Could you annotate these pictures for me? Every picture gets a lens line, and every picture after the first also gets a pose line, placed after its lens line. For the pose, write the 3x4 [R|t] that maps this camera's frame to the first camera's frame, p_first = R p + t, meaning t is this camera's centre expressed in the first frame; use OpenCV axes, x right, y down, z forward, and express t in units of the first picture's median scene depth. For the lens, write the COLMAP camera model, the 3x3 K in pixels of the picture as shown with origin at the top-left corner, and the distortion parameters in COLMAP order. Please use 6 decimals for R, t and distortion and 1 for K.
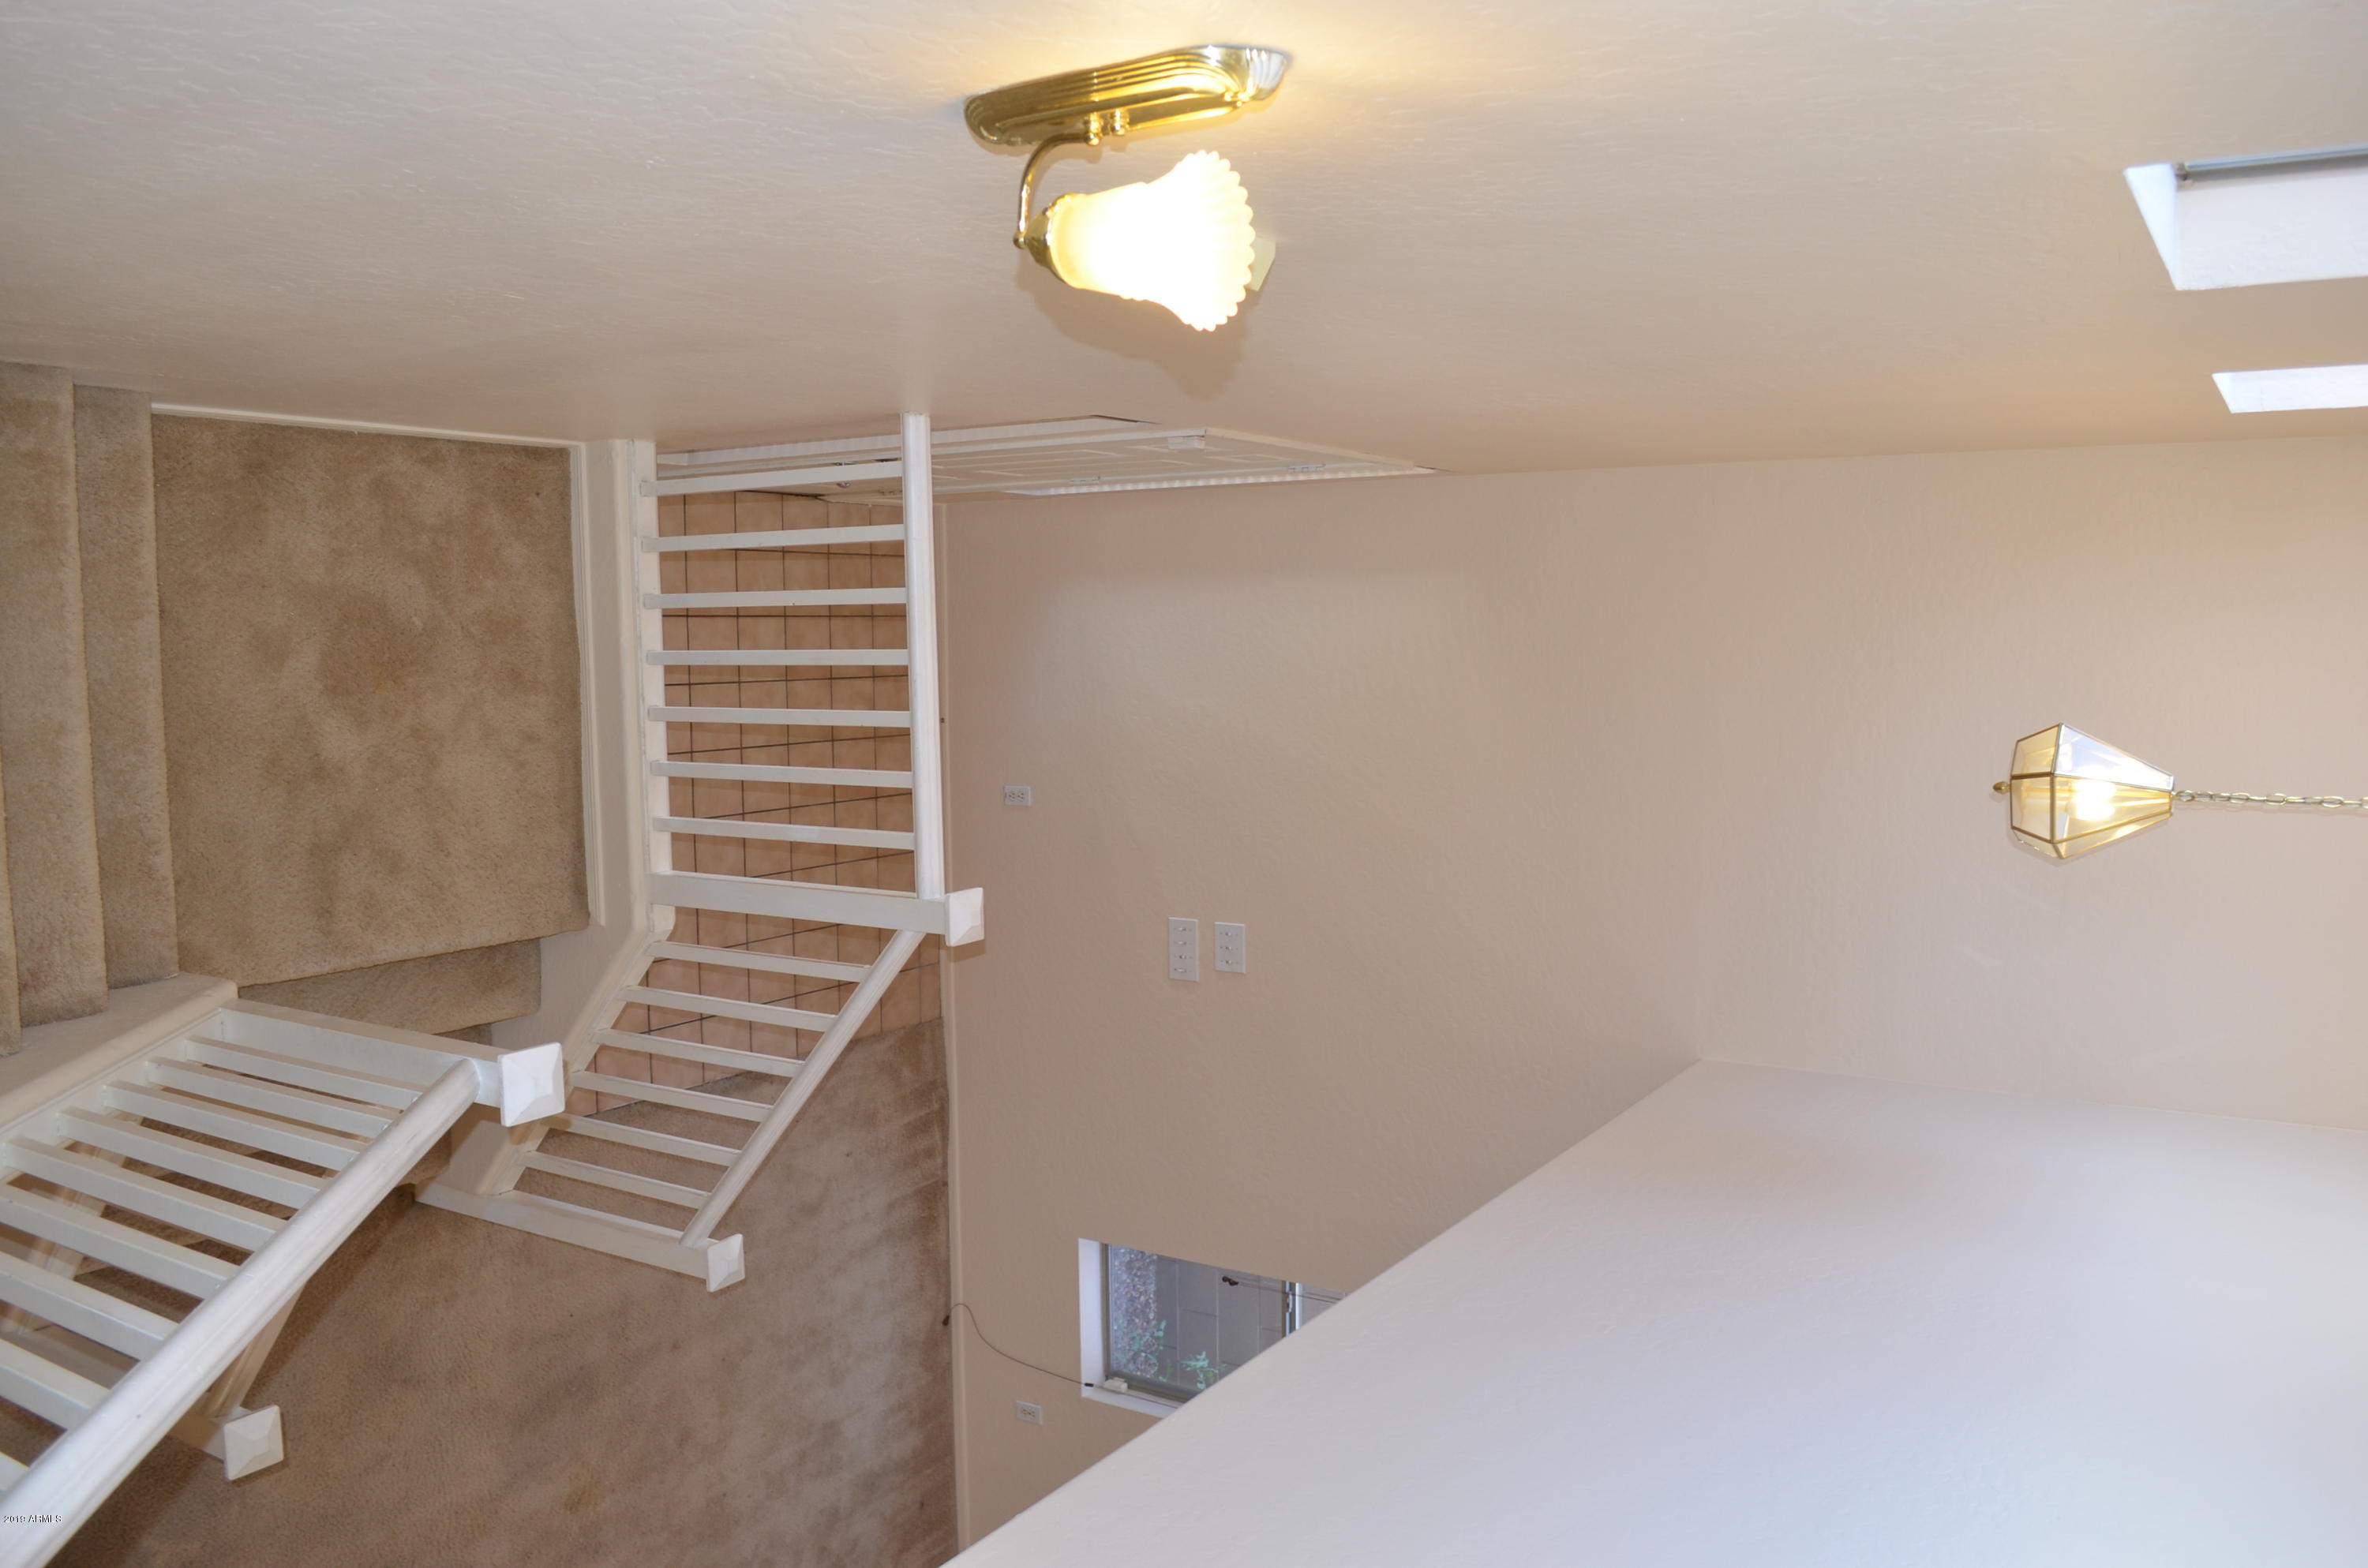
lens RADIAL K [[1848.6, 0, 1204.5], [0, 1848.6, 805.1], [0, 0, 1]] dist [-0.079161, 0.001259]
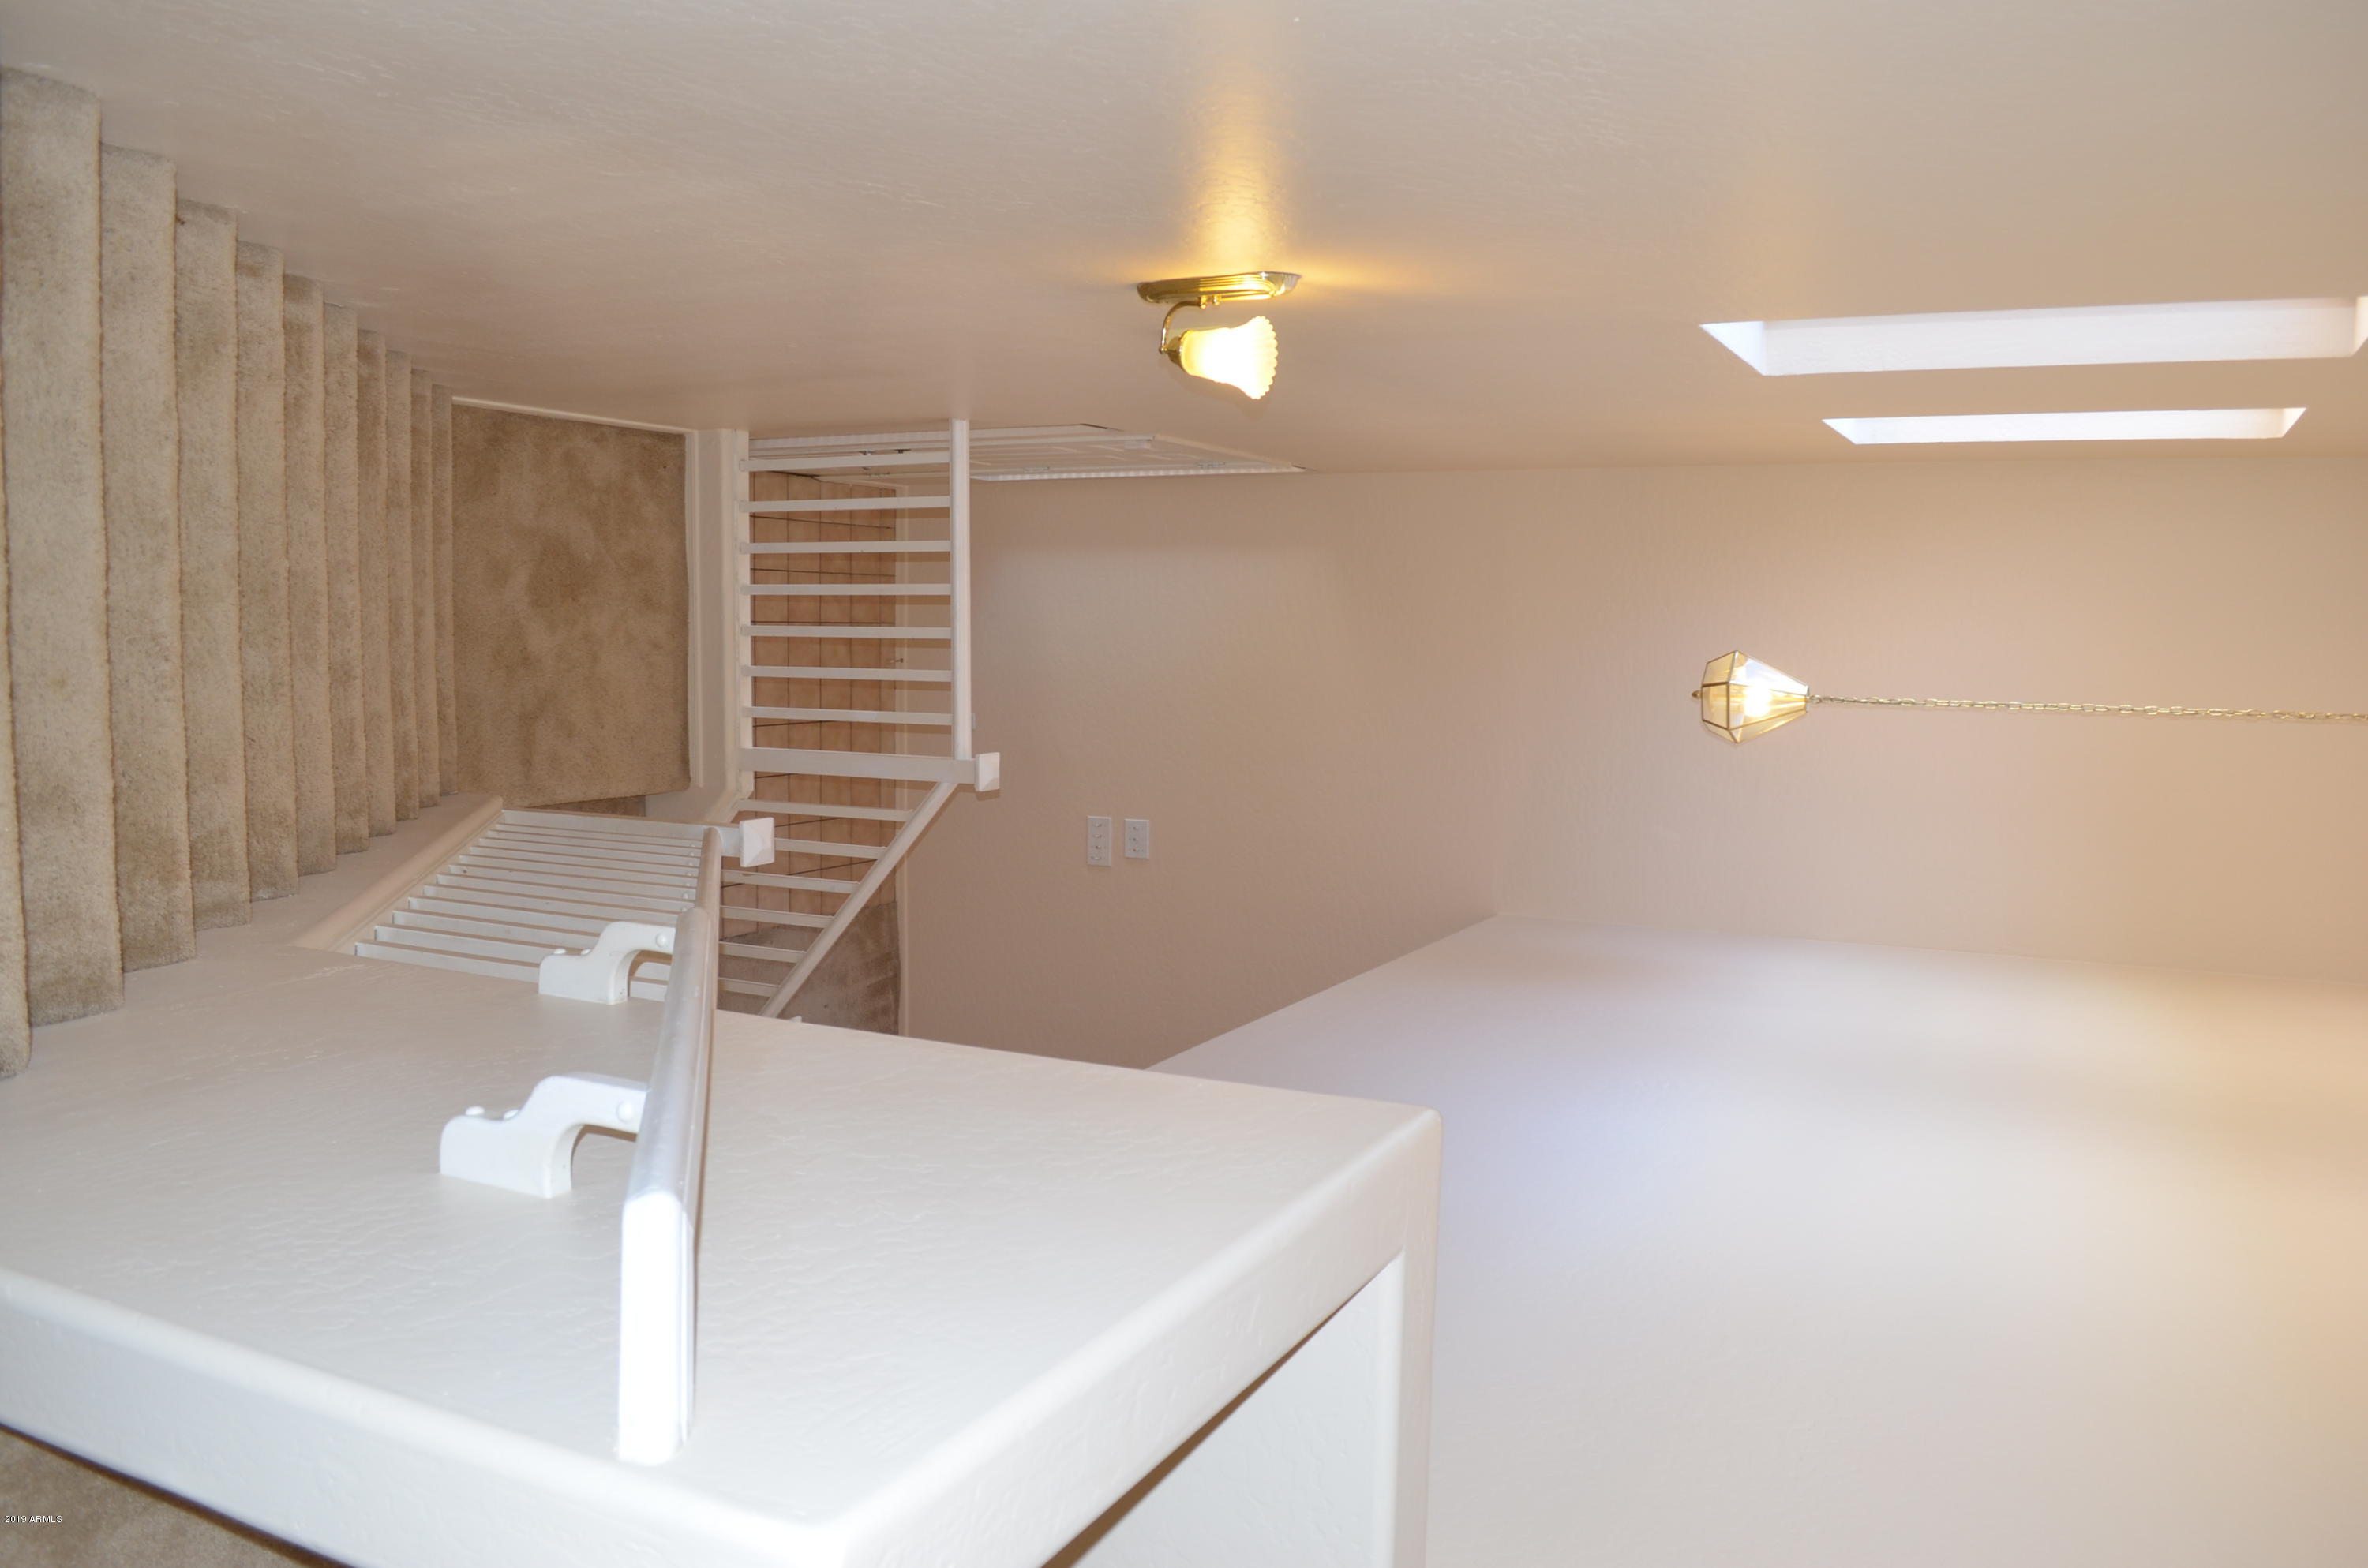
lens RADIAL K [[1848.6, 0, 1204.5], [0, 1848.6, 805.1], [0, 0, 1]] dist [-0.079161, 0.001259]
pose [[0.995241, 0.011984, 0.096706, -0.099062], [-0.012130, 0.999926, 0.000927, 0.081260], [-0.096688, -0.002096, 0.995313, -0.429530]]
